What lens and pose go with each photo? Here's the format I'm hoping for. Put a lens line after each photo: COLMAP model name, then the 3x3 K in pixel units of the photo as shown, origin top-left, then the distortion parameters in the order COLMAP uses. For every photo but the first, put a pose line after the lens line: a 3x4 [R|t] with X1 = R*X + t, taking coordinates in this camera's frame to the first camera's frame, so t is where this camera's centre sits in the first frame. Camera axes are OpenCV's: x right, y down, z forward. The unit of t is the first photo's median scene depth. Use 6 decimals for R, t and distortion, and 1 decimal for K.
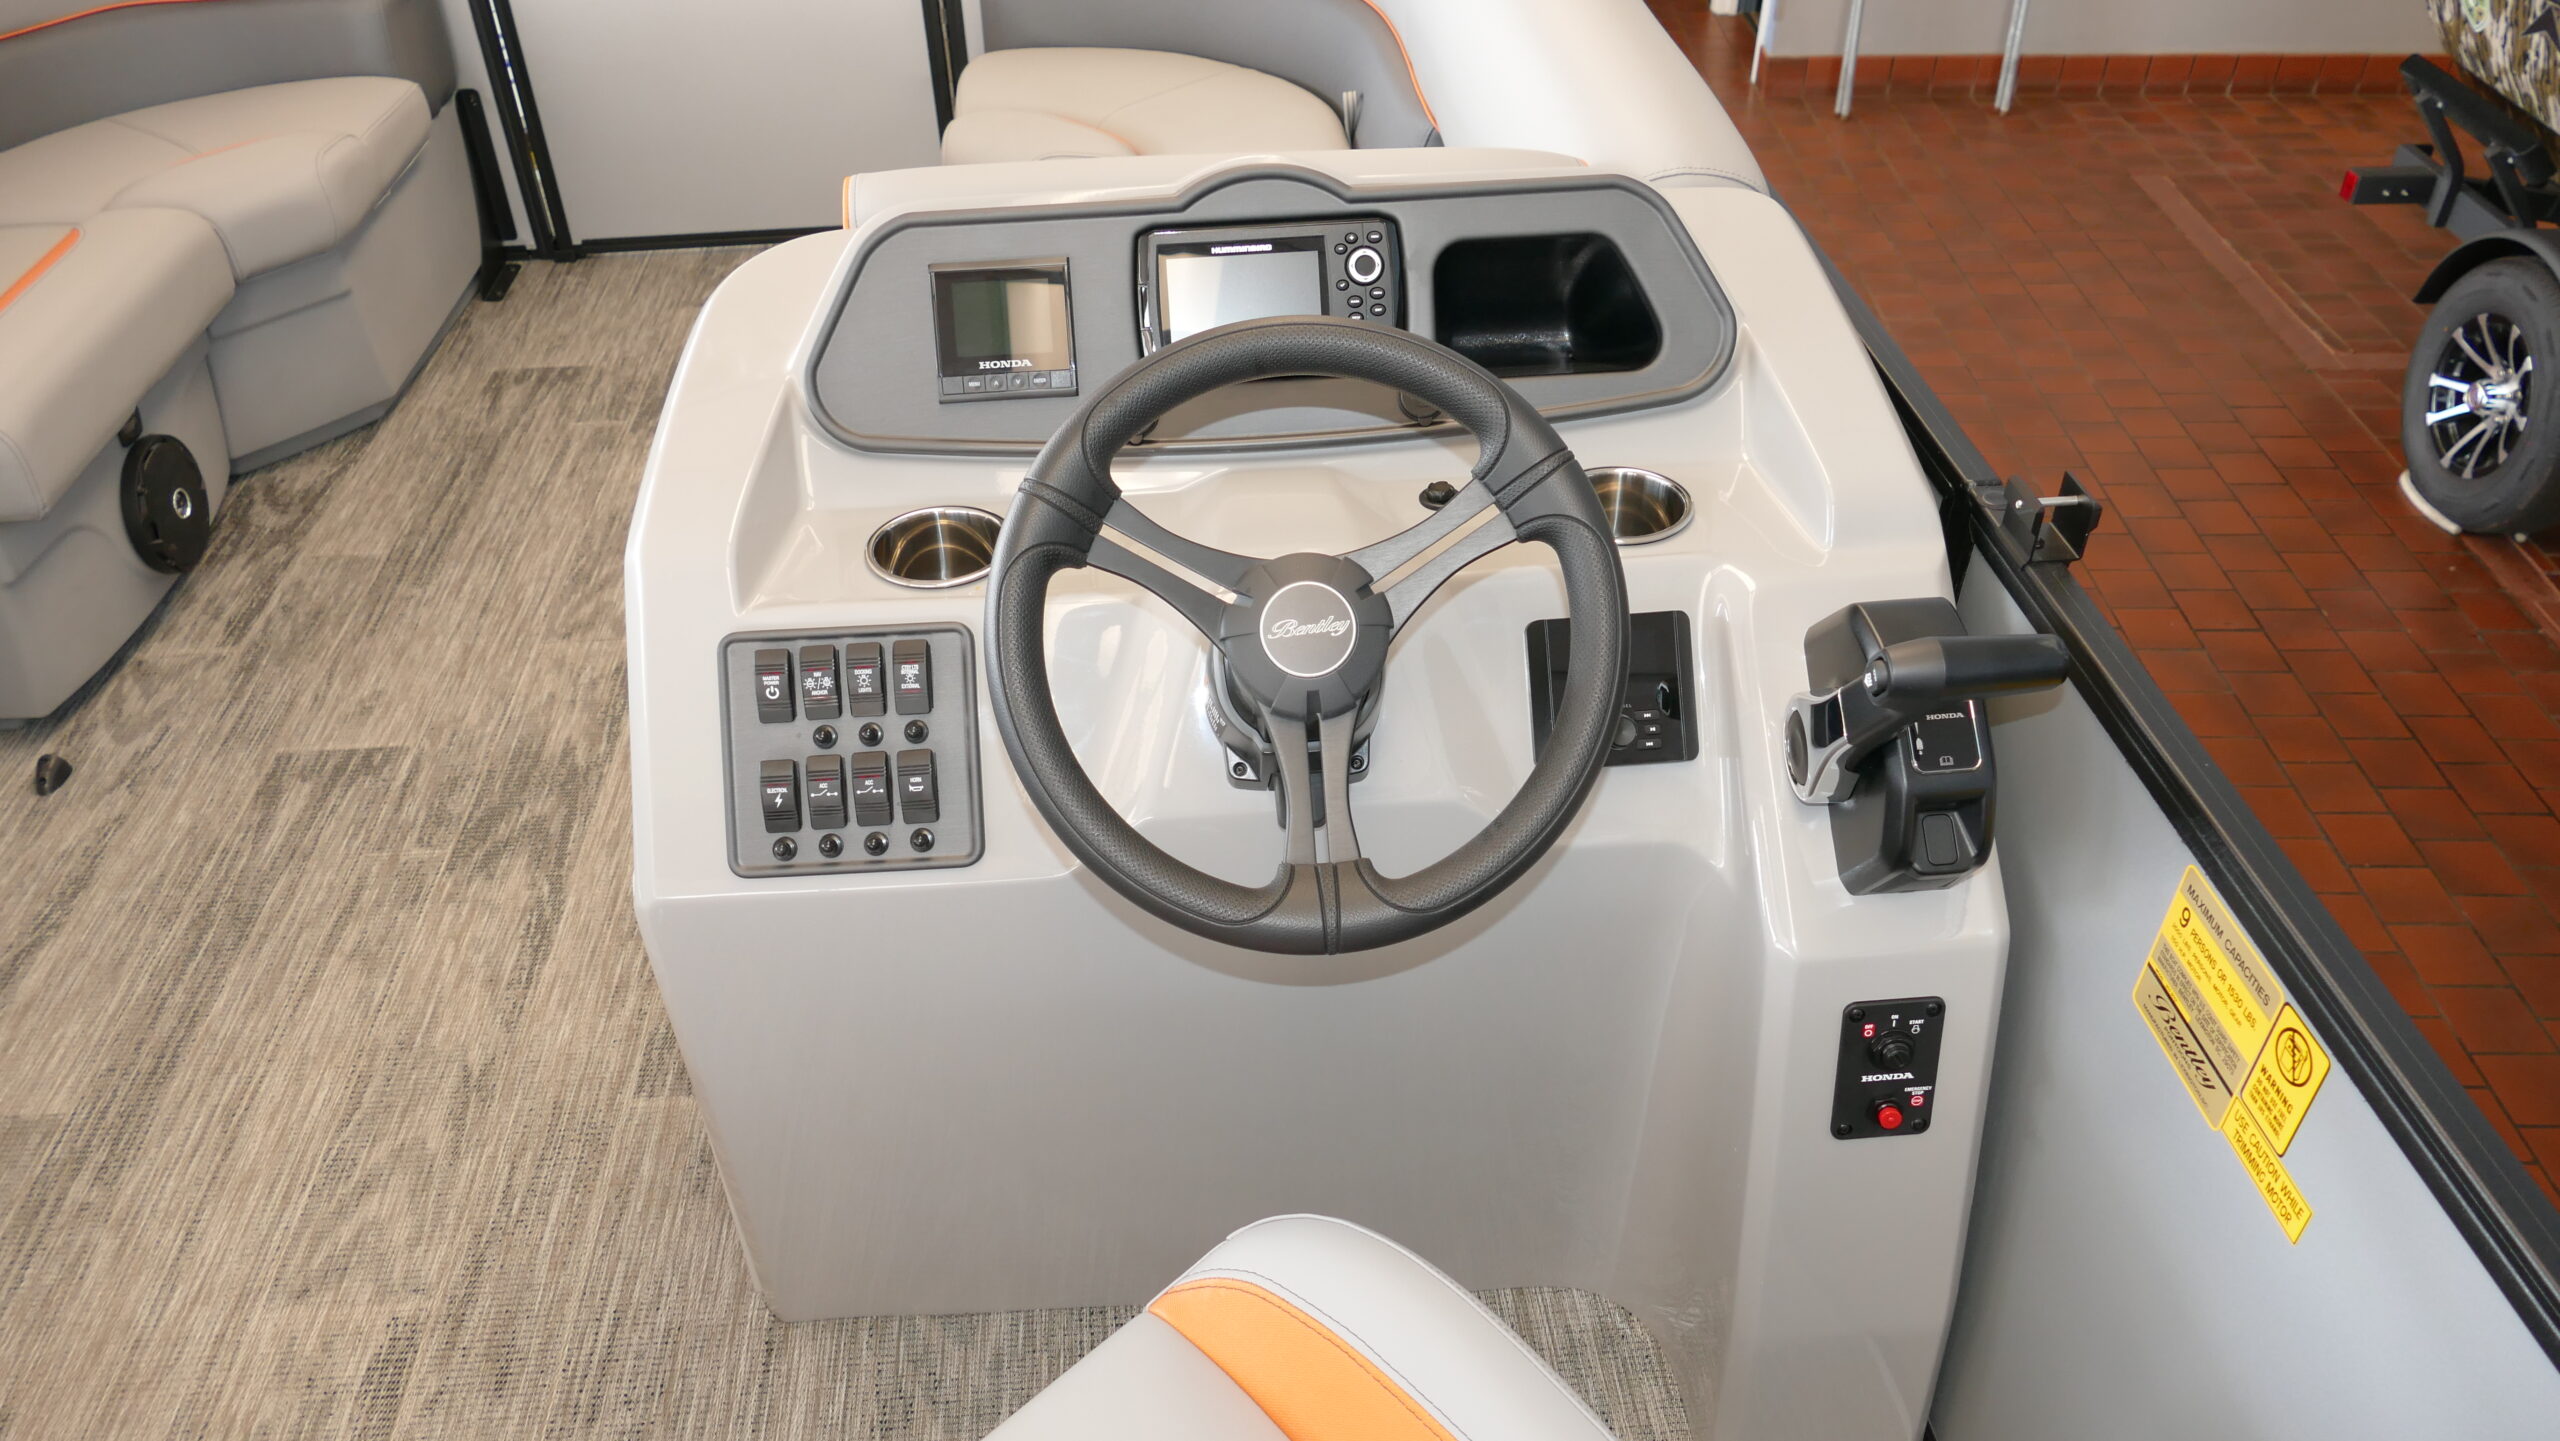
lens RADIAL K [[1835.8, 0, 1264.8], [0, 1835.8, 707.5], [0, 0, 1]] dist [-0.013387, 0.007102]
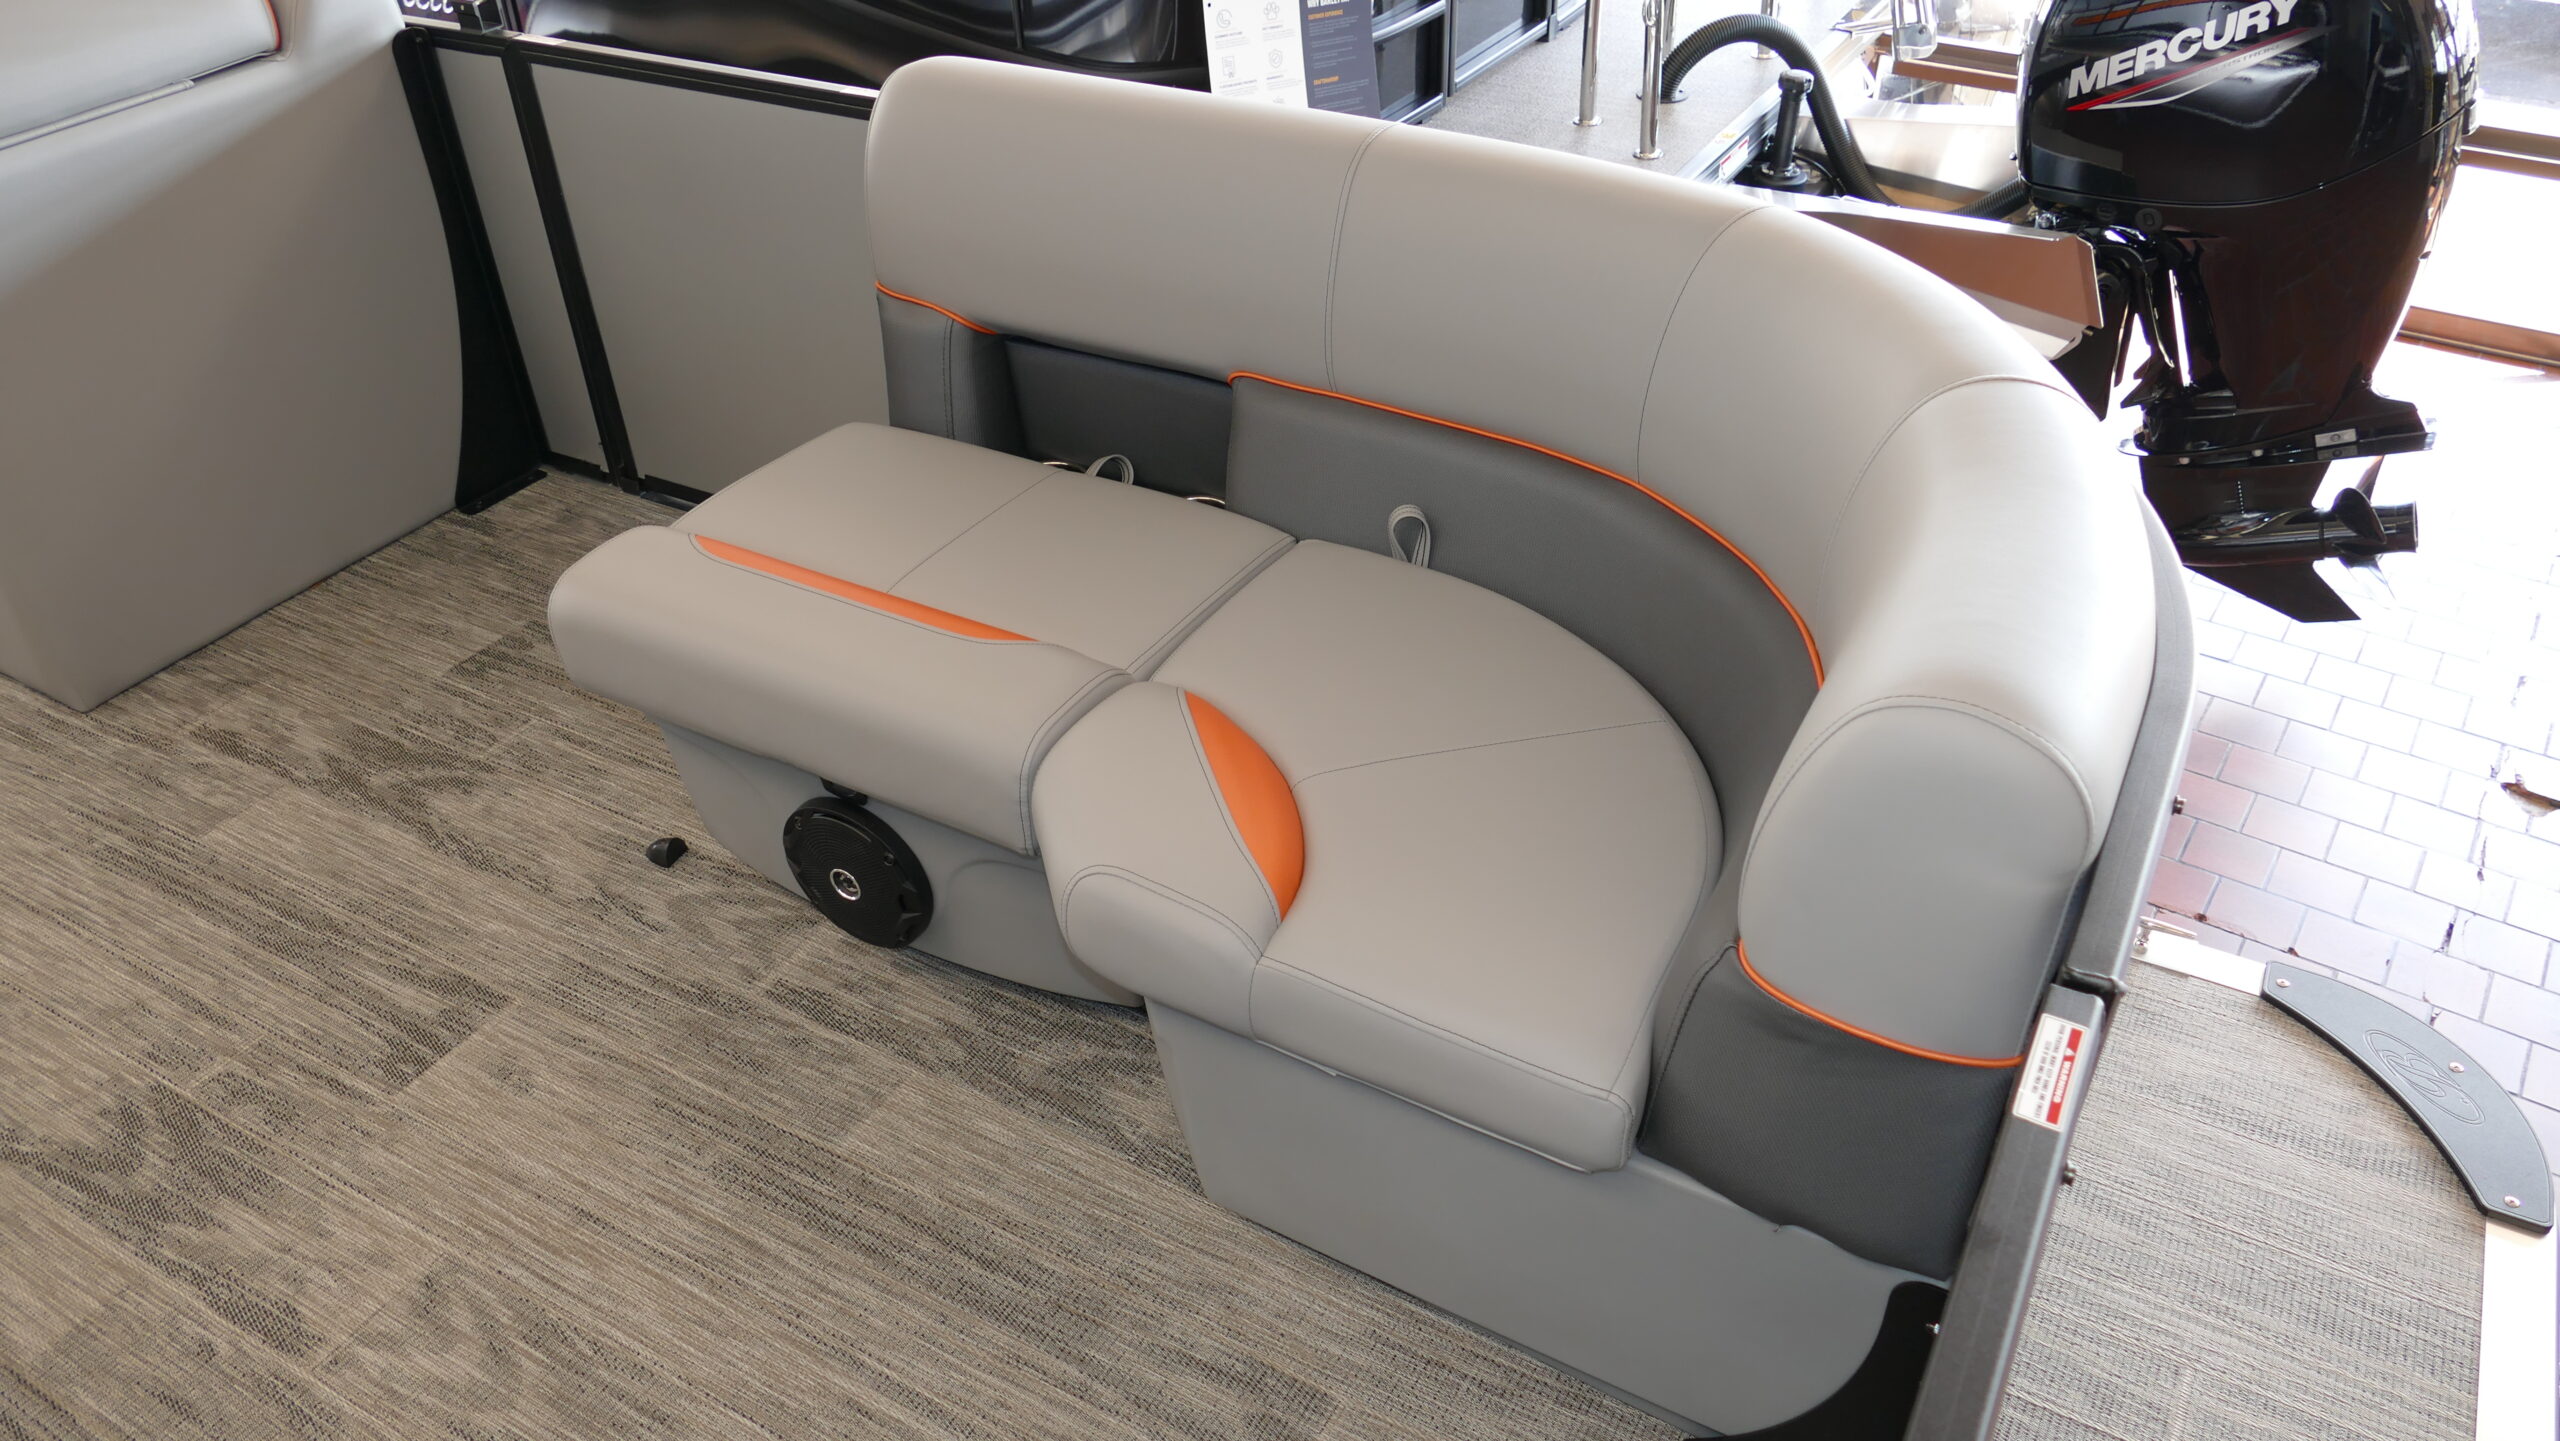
lens RADIAL K [[1835.8, 0, 1273.8], [0, 1835.8, 712.3], [0, 0, 1]] dist [-0.013387, 0.007102]
pose [[-0.555544, 0.512721, -0.654590, -0.243440], [-0.479149, 0.445992, 0.755981, -0.934558], [0.679549, 0.733627, -0.002098, 1.207753]]
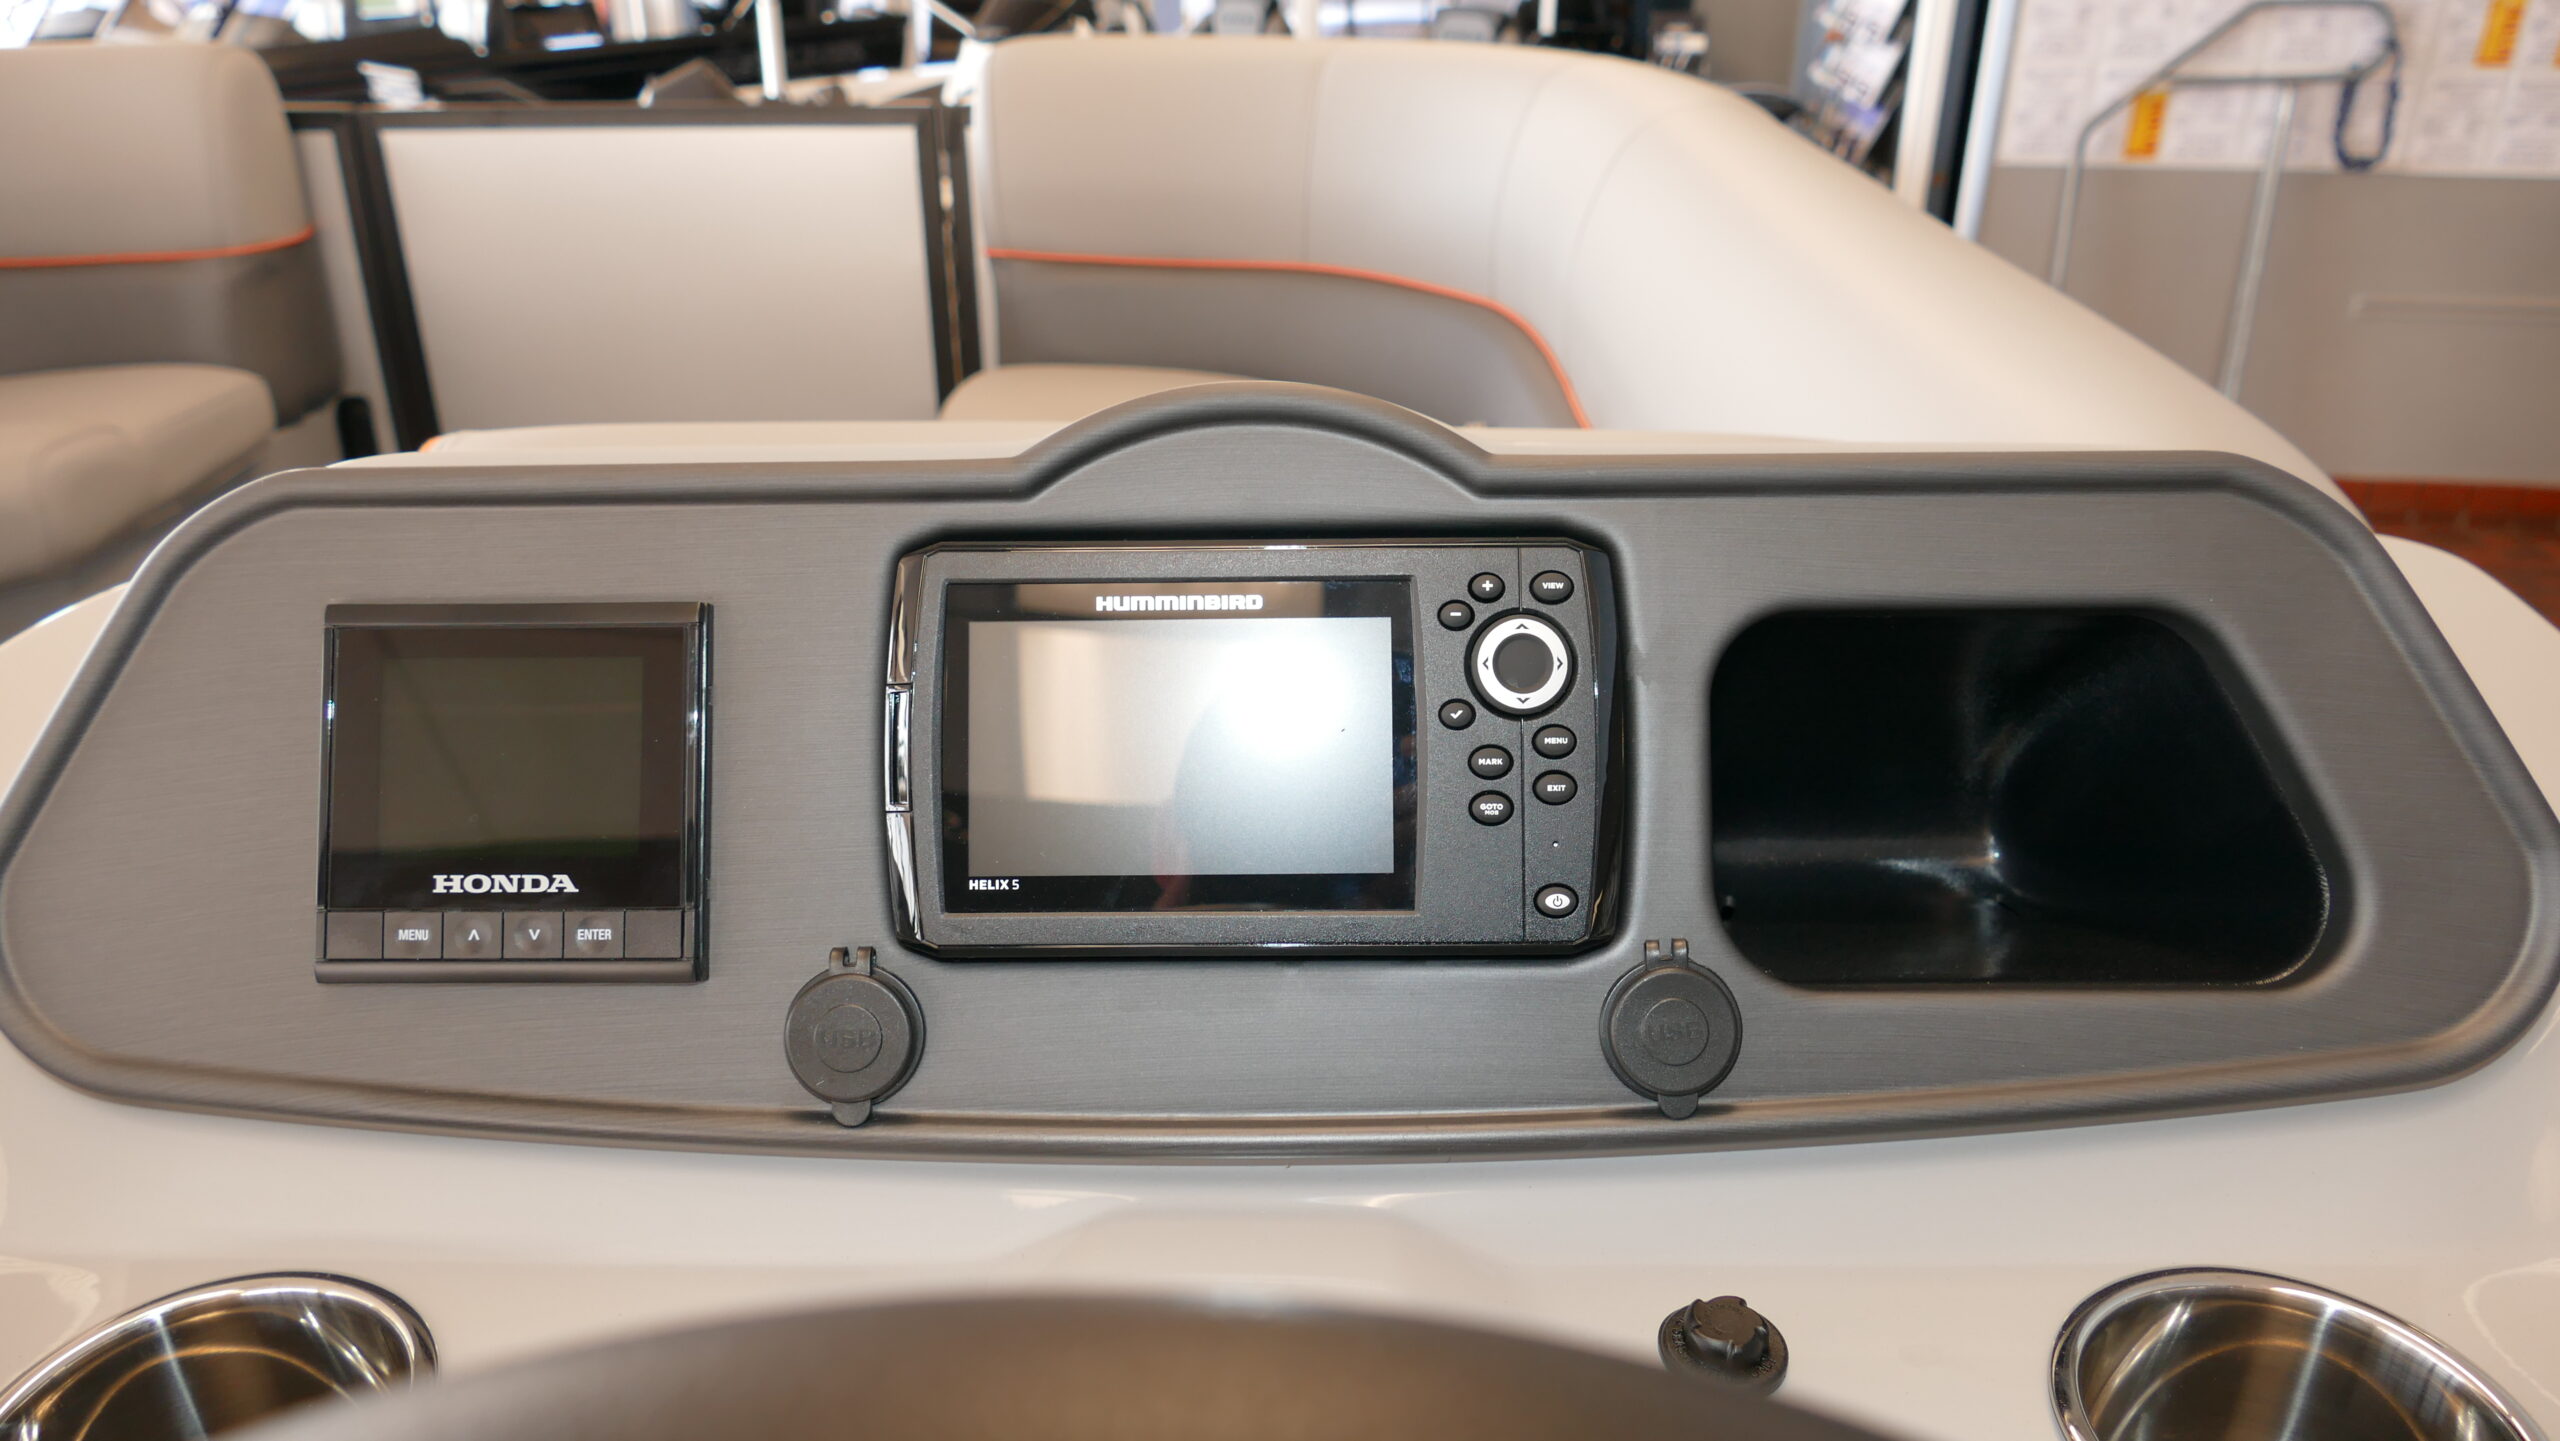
lens RADIAL K [[1835.8, 0, 1280.4], [0, 1835.8, 721.4], [0, 0, 1]] dist [-0.013387, 0.007102]
pose [[0.997450, 0.048380, -0.052473, 0.017059], [-0.058018, 0.977805, -0.201325, -0.098319], [0.041568, 0.203856, 0.978118, 0.412095]]
